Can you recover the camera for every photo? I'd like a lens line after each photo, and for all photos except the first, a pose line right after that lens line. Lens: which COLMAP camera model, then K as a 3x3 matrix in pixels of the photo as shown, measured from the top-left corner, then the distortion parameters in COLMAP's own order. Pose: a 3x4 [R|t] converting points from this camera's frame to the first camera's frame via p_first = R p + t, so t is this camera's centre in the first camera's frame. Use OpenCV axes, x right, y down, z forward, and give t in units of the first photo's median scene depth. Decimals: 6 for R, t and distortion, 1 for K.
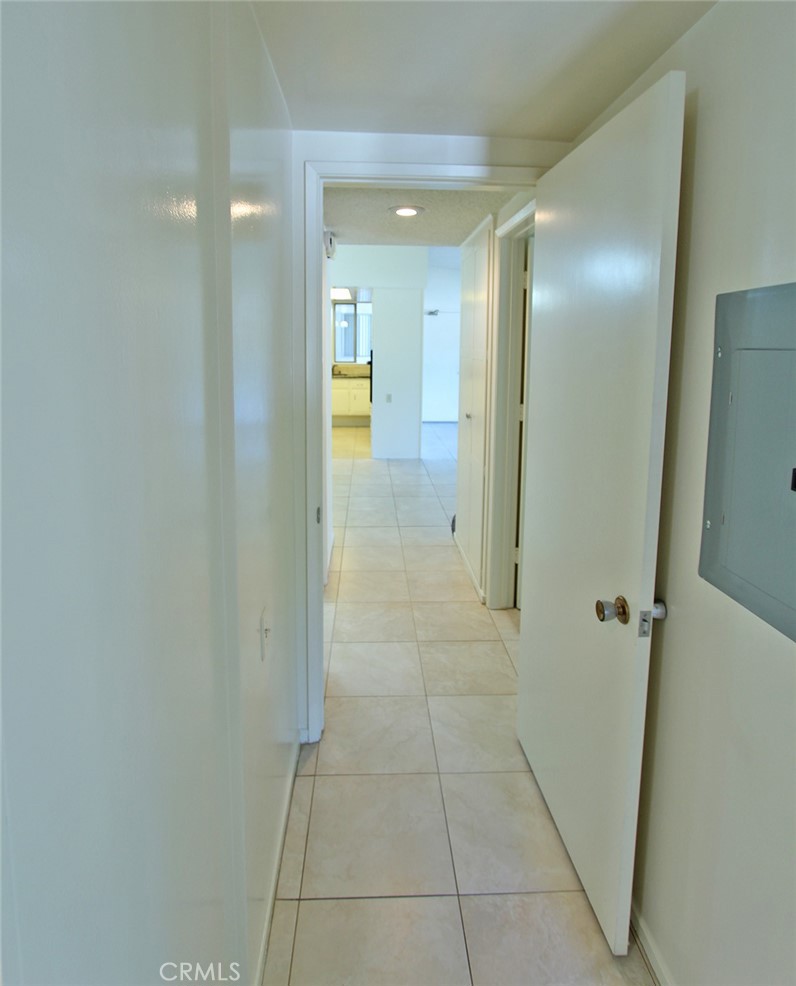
lens RADIAL K [[528.7, 0, 398.0], [0, 528.7, 493.0], [0, 0, 1]] dist [-0.000723, -0.000039]
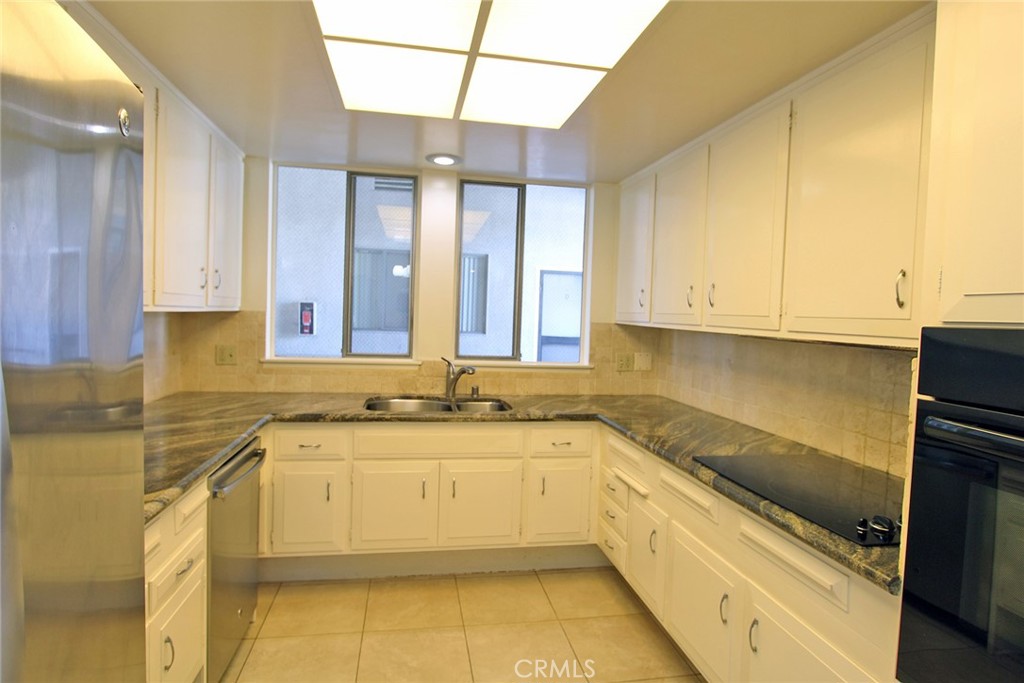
lens RADIAL K [[543.2, 0, 500.3], [0, 543.2, 336.1], [0, 0, 1]] dist [-0.022621, 0.000341]
pose [[0.993922, 0.005925, 0.109925, -0.130805], [0.019471, 0.973344, -0.228521, -0.188144], [-0.108349, 0.229273, 0.967313, 0.689283]]
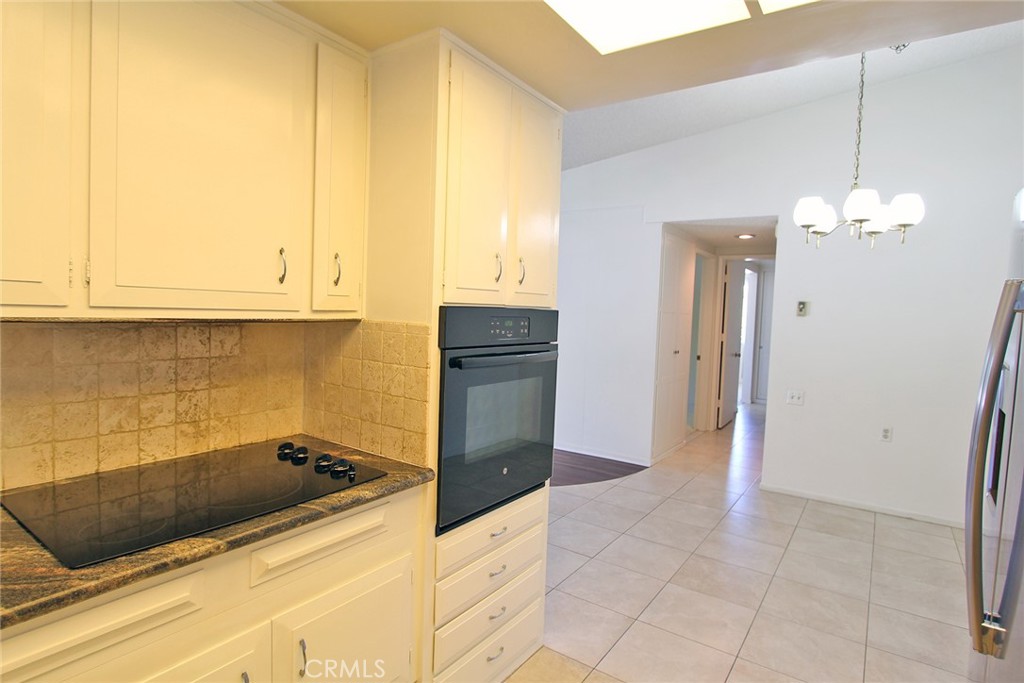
lens RADIAL K [[543.2, 0, 500.3], [0, 543.2, 336.1], [0, 0, 1]] dist [-0.022621, 0.000341]
pose [[-0.776042, -0.084053, 0.625056, -0.157494], [0.119832, 0.953374, 0.276981, -0.247013], [-0.619193, 0.289850, -0.729786, 0.892672]]
